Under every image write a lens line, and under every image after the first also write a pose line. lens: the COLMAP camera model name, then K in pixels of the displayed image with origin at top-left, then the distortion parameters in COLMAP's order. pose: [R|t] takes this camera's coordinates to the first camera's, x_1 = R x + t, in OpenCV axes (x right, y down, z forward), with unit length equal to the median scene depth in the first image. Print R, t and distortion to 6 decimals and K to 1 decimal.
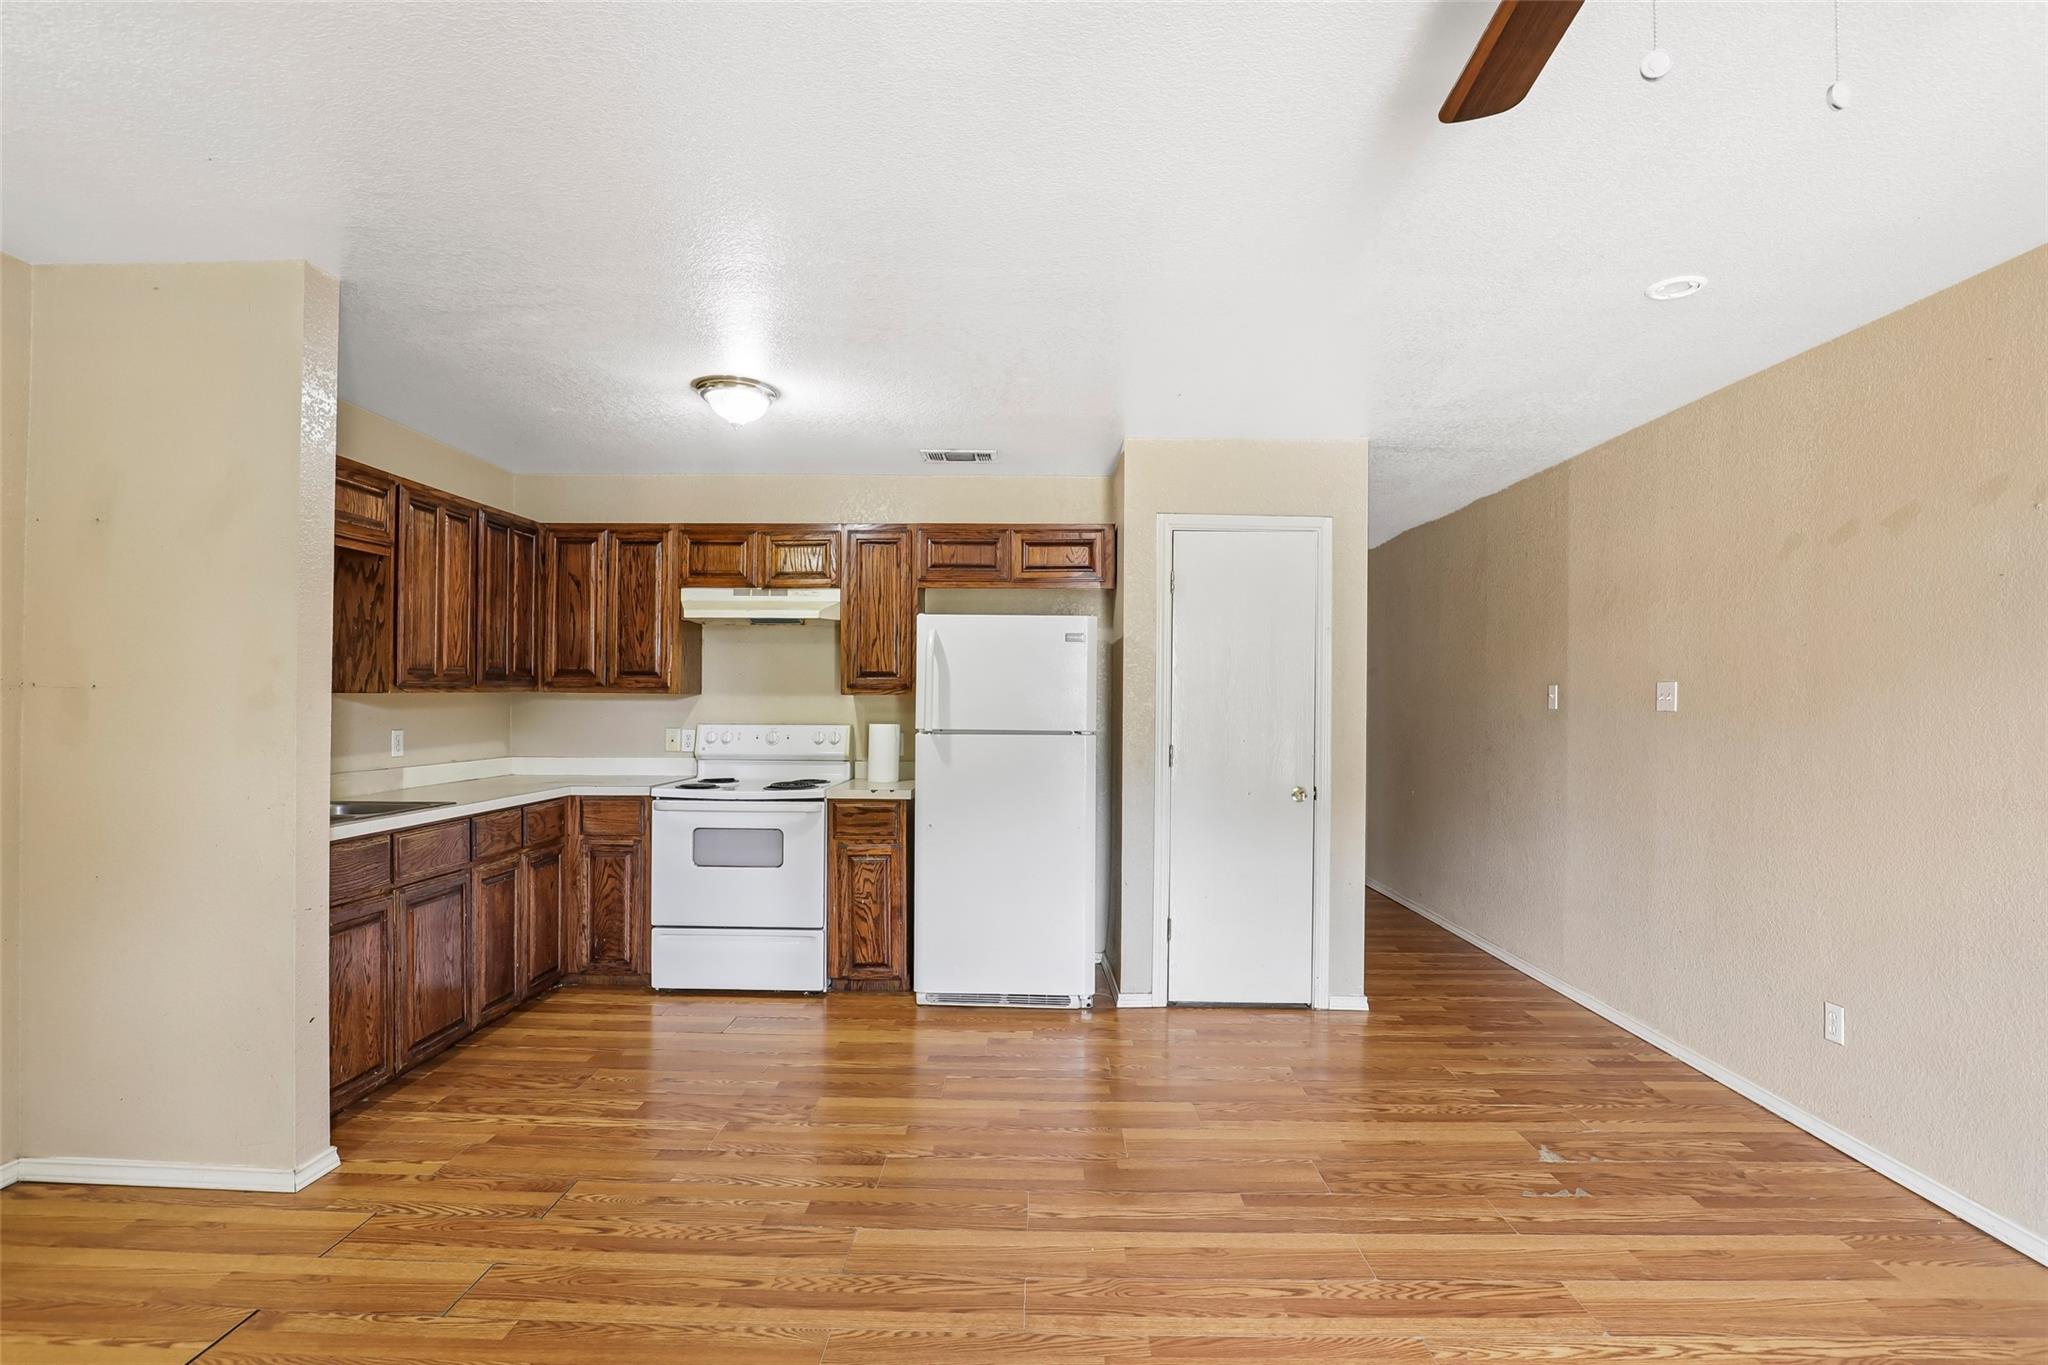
lens RADIAL K [[958.4, 0, 1022.7], [0, 958.4, 698.6], [0, 0, 1]] dist [-0.025289, -0.000077]
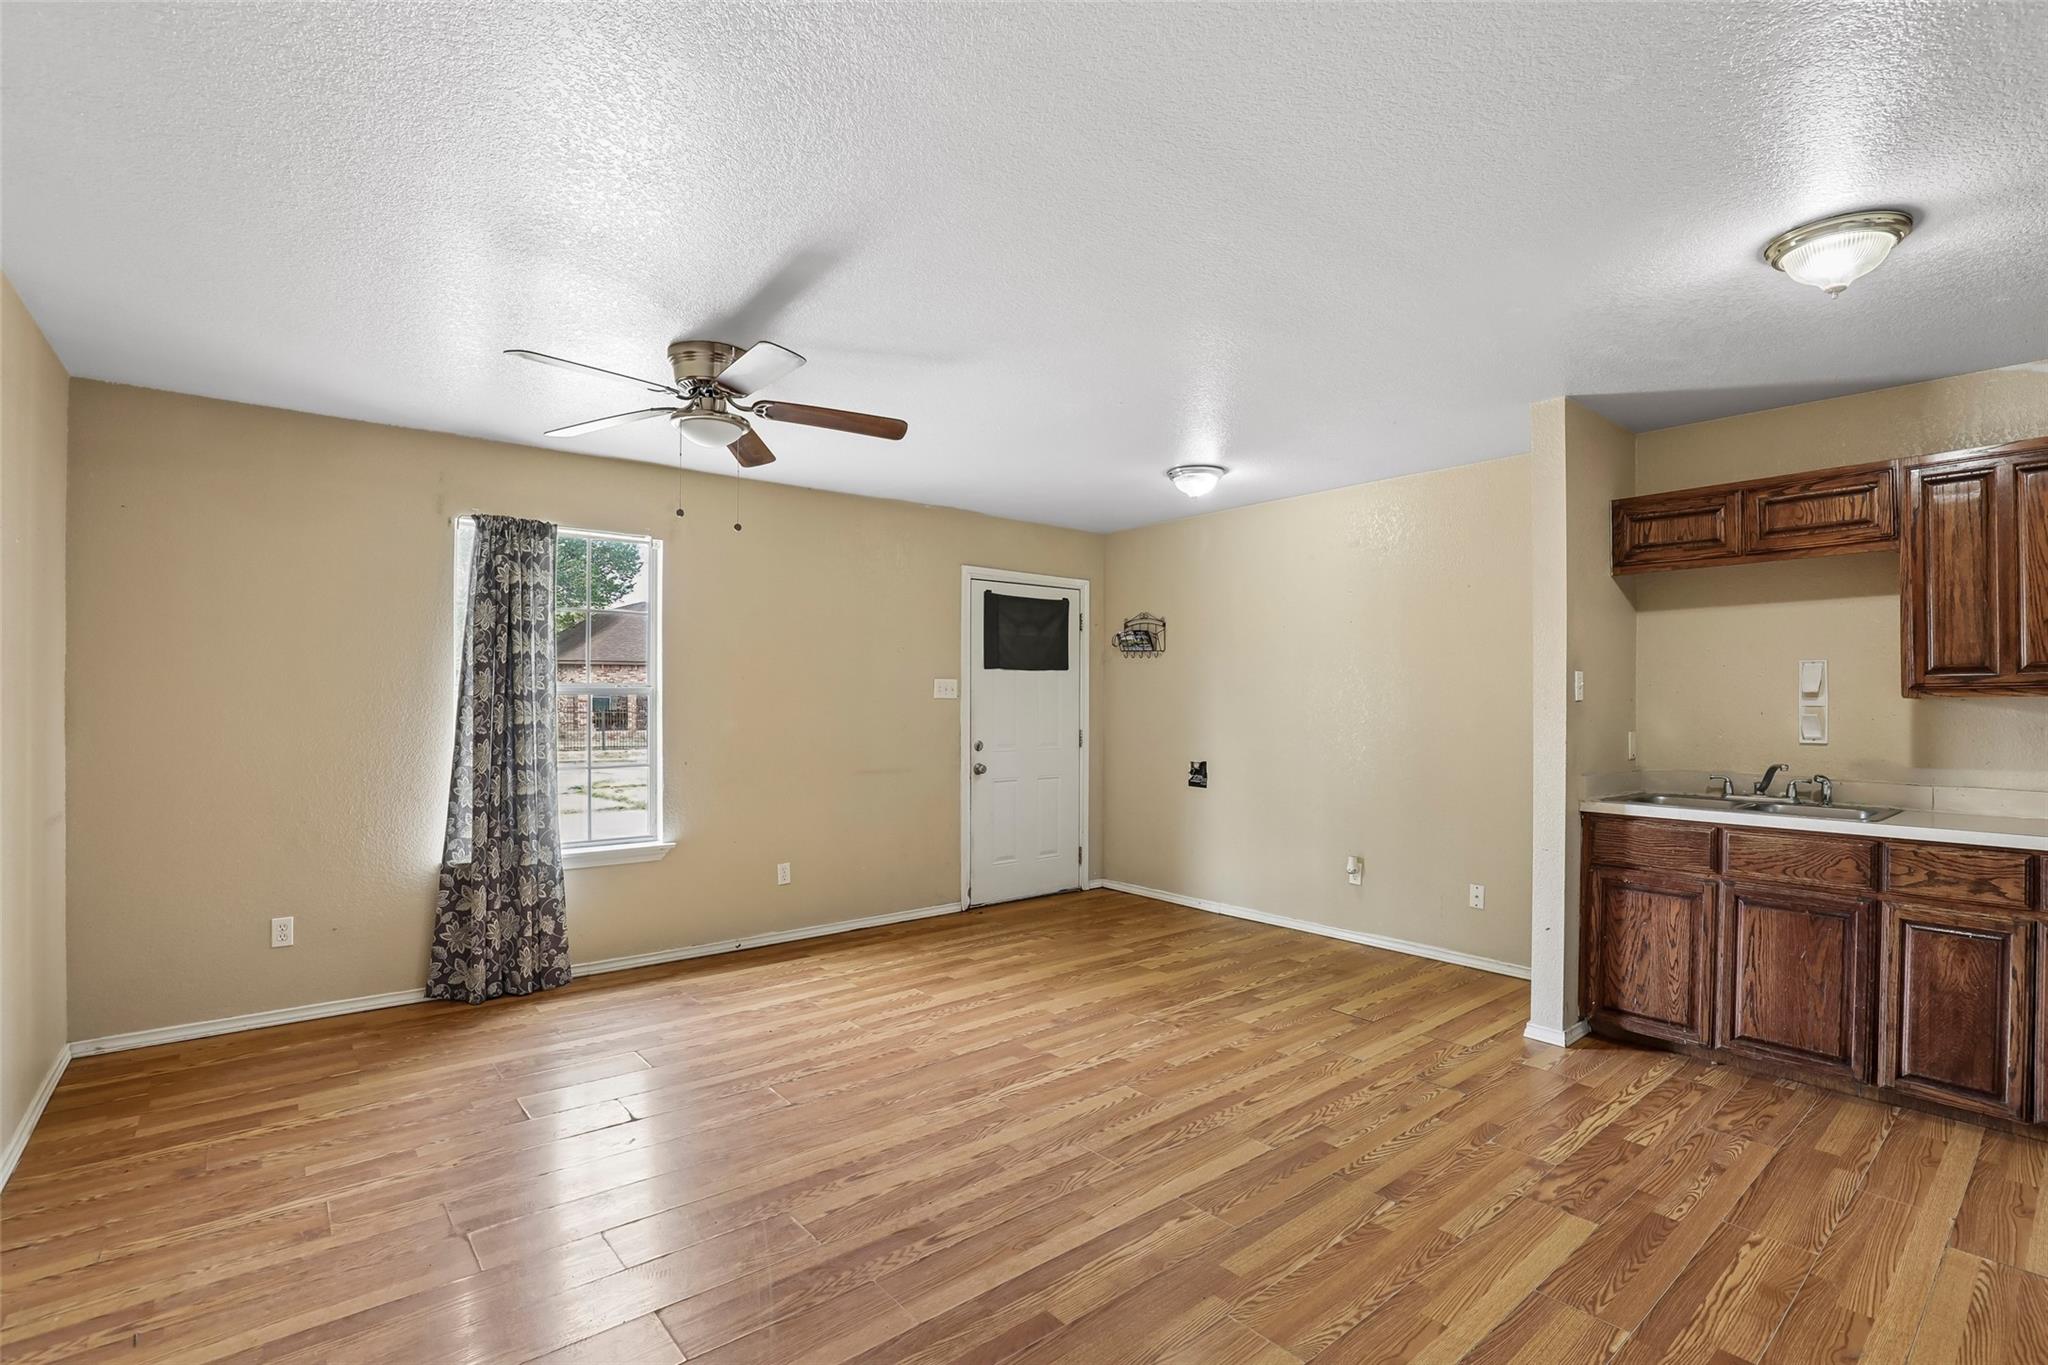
lens RADIAL K [[952.8, 0, 1058.4], [0, 952.8, 695.1], [0, 0, 1]] dist [-0.001195, 0.000002]
pose [[-0.743743, -0.013698, -0.668325, 0.476448], [-0.003480, 0.999856, -0.016621, 0.008663], [0.668456, -0.010036, -0.743684, 0.987845]]
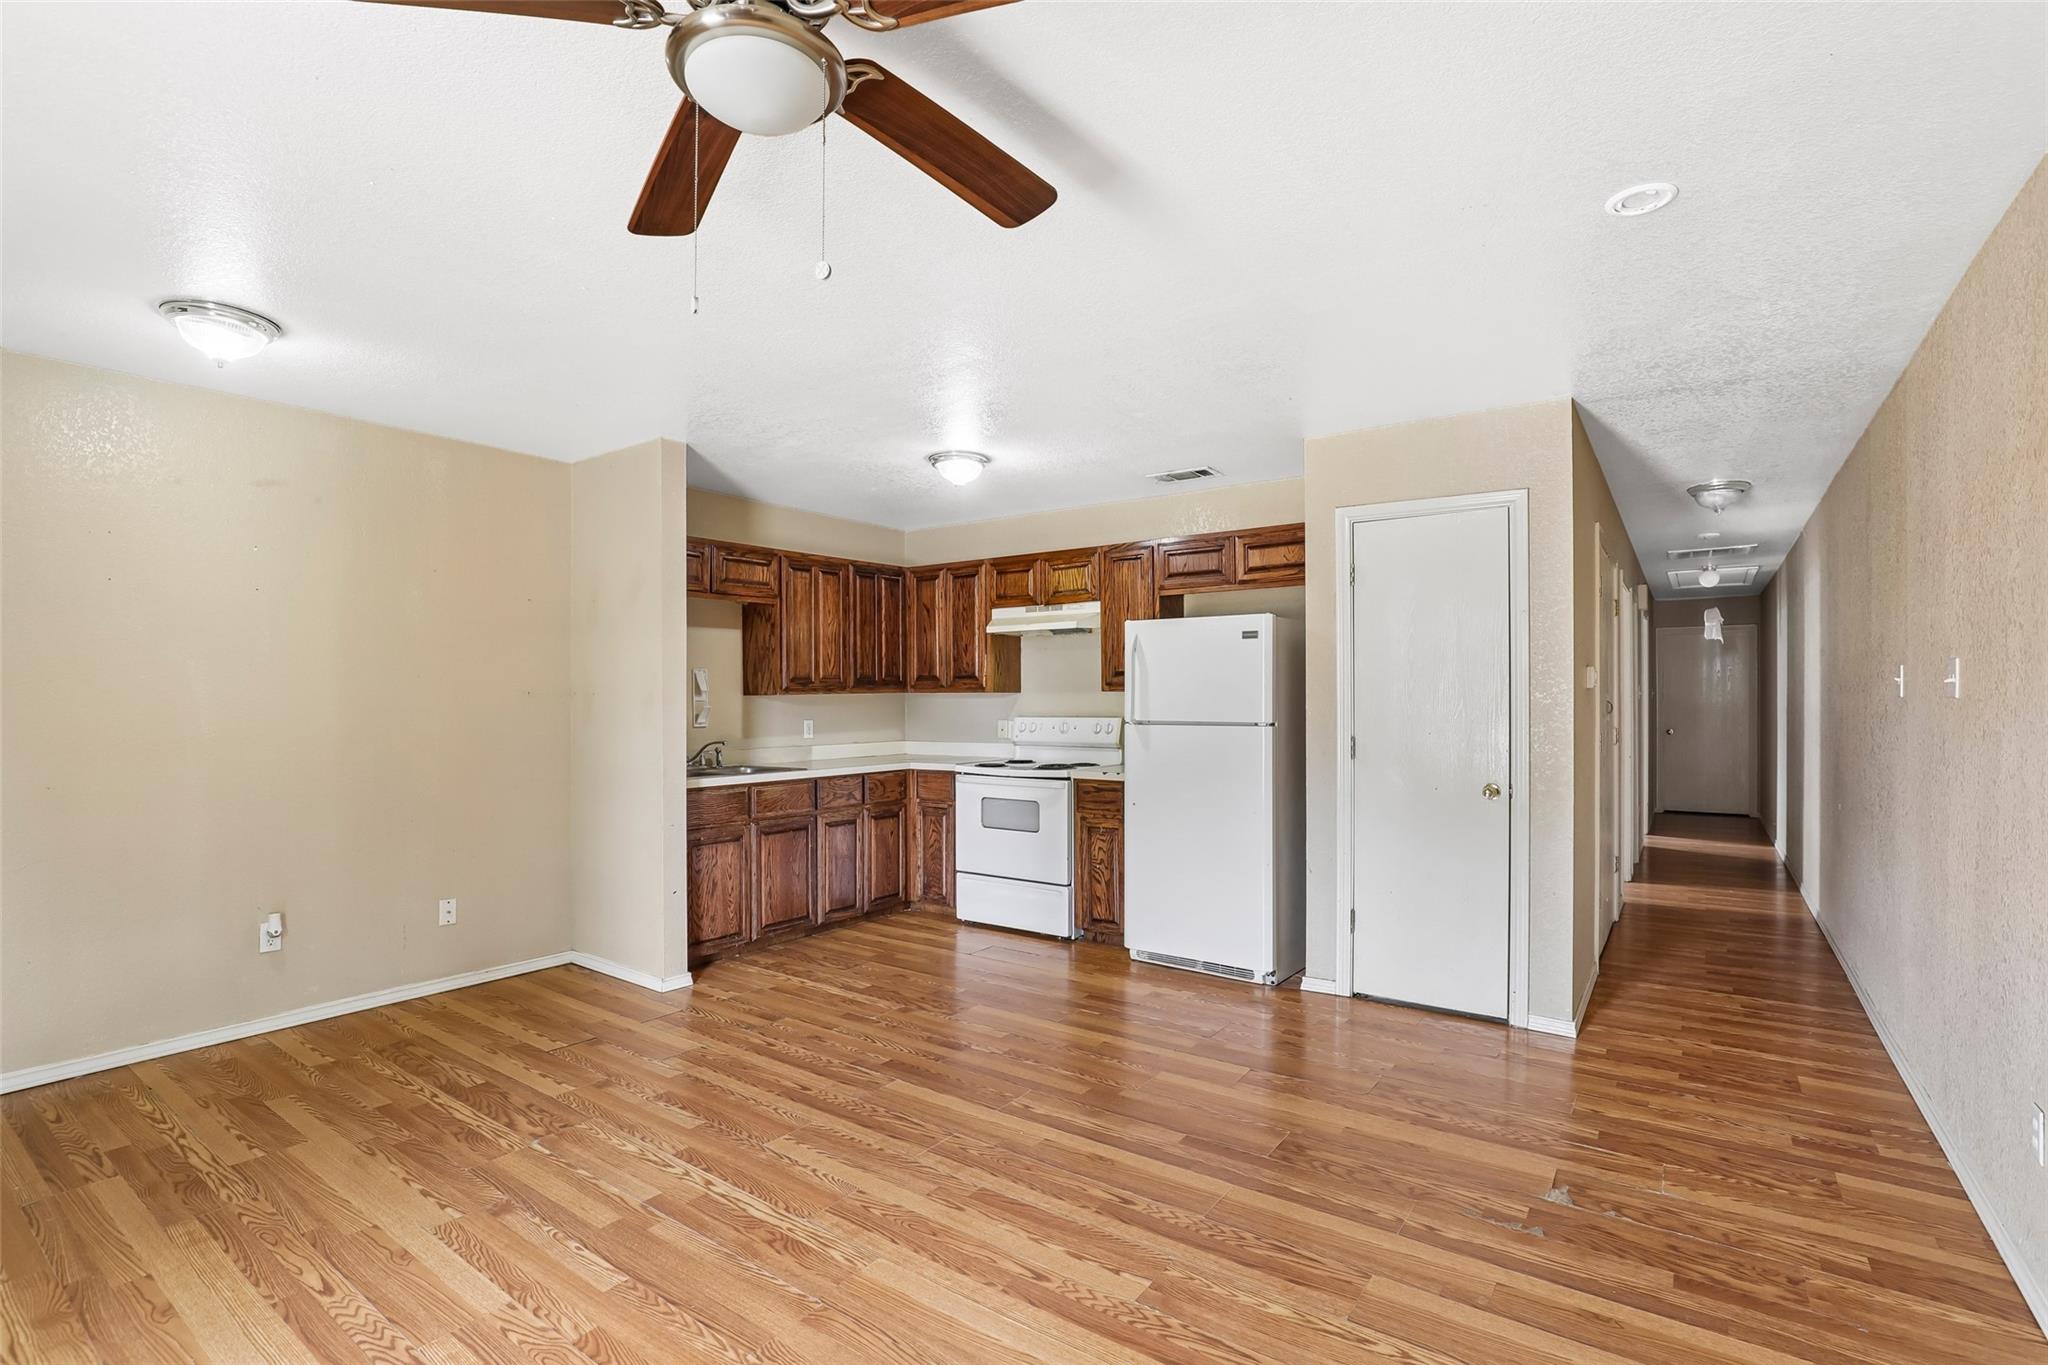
lens RADIAL K [[942.2, 0, 1023.5], [0, 942.2, 699.8], [0, 0, 1]] dist [-0.022351, 0.000957]
pose [[0.821839, -0.009885, -0.569634, 0.436356], [0.012521, 0.999921, 0.000713, 0.004704], [0.569582, -0.007718, 0.821898, -0.005362]]
